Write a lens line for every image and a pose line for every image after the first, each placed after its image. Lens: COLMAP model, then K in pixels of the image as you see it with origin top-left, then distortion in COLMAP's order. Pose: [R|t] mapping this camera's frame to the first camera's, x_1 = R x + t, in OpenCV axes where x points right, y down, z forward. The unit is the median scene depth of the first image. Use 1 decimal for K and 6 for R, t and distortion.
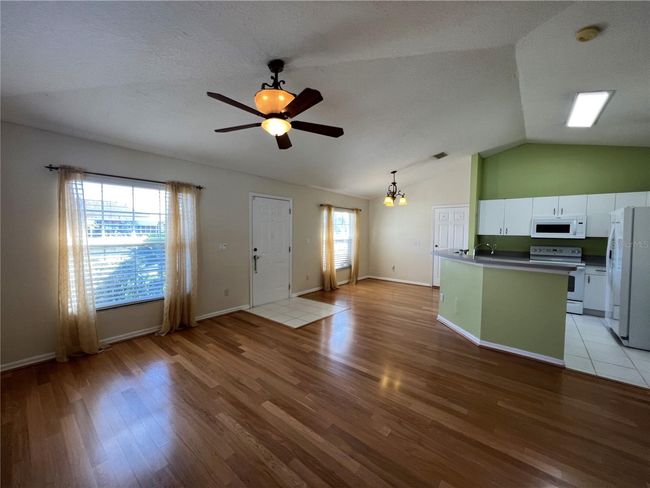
lens RADIAL K [[259.2, 0, 325.0], [0, 259.2, 244.0], [0, 0, 1]] dist [0.000946, 0.000041]
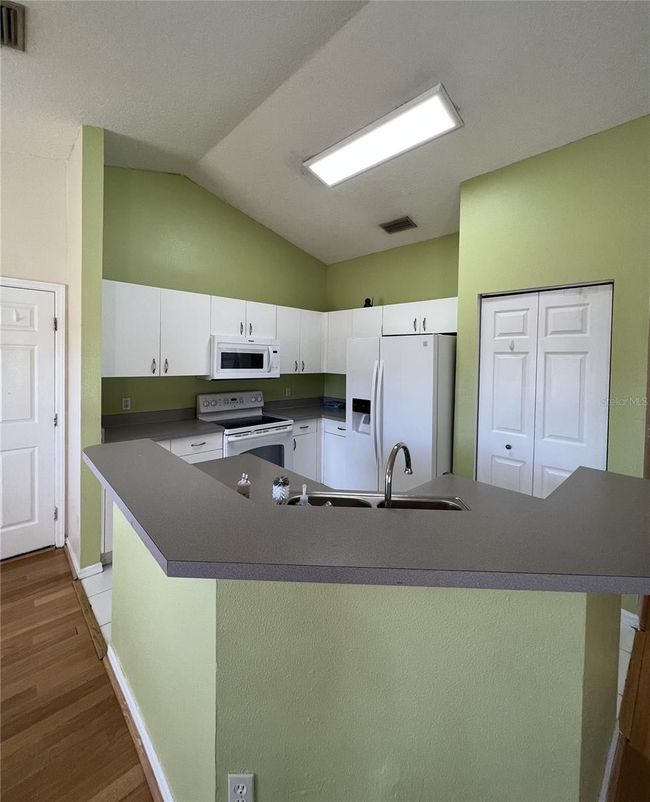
lens RADIAL K [[348.9, 0, 327.9], [0, 348.9, 368.9], [0, 0, 1]] dist [-0.000012, -0.000082]
pose [[0.107590, -0.040092, 0.993387, 0.185682], [0.031350, 0.998826, 0.036916, -0.062037], [-0.993701, 0.027171, 0.108720, 0.731986]]
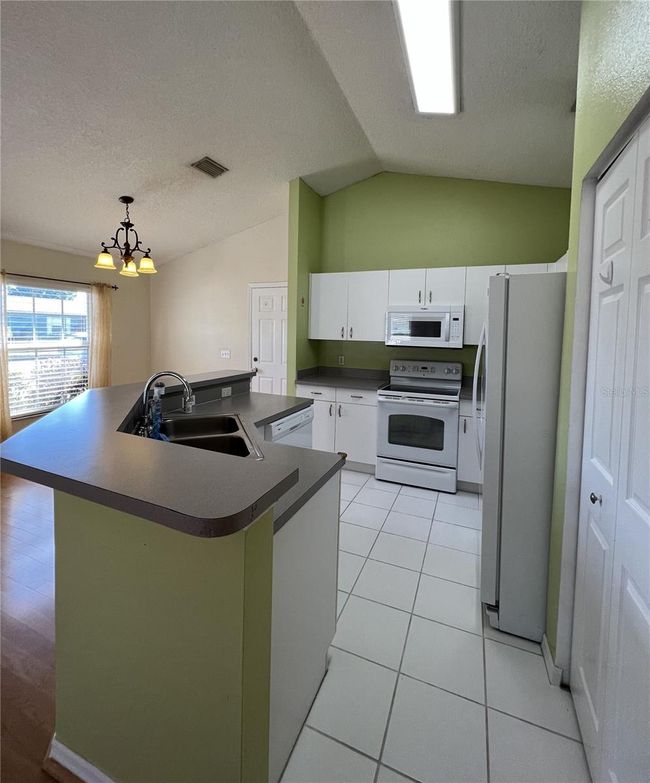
lens RADIAL K [[347.5, 0, 328.2], [0, 347.5, 350.0], [0, 0, 1]] dist [0.002532, 0.000247]
pose [[0.956356, -0.006261, 0.292137, 0.480376], [0.003751, 0.999951, 0.009154, -0.022473], [-0.292180, -0.007659, 0.956333, 0.357474]]
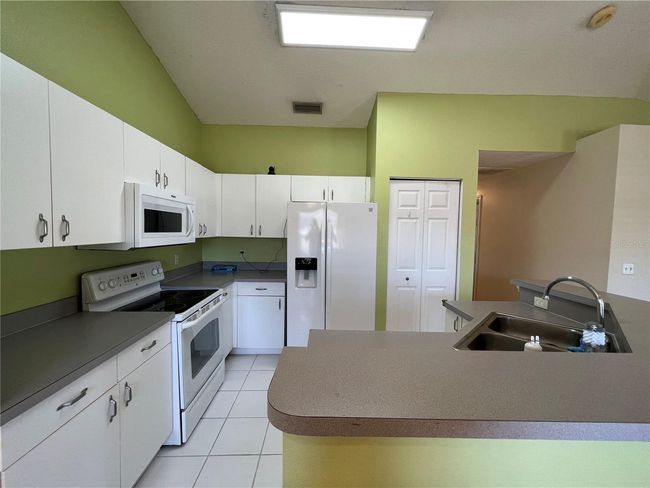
lens RADIAL K [[259.2, 0, 325.0], [0, 259.2, 244.0], [0, 0, 1]] dist [0.000946, 0.000041]
pose [[-0.656210, -0.061322, 0.752082, 0.402648], [0.014496, 0.995484, 0.093816, -0.057689], [-0.754439, 0.072465, -0.652358, 1.048371]]
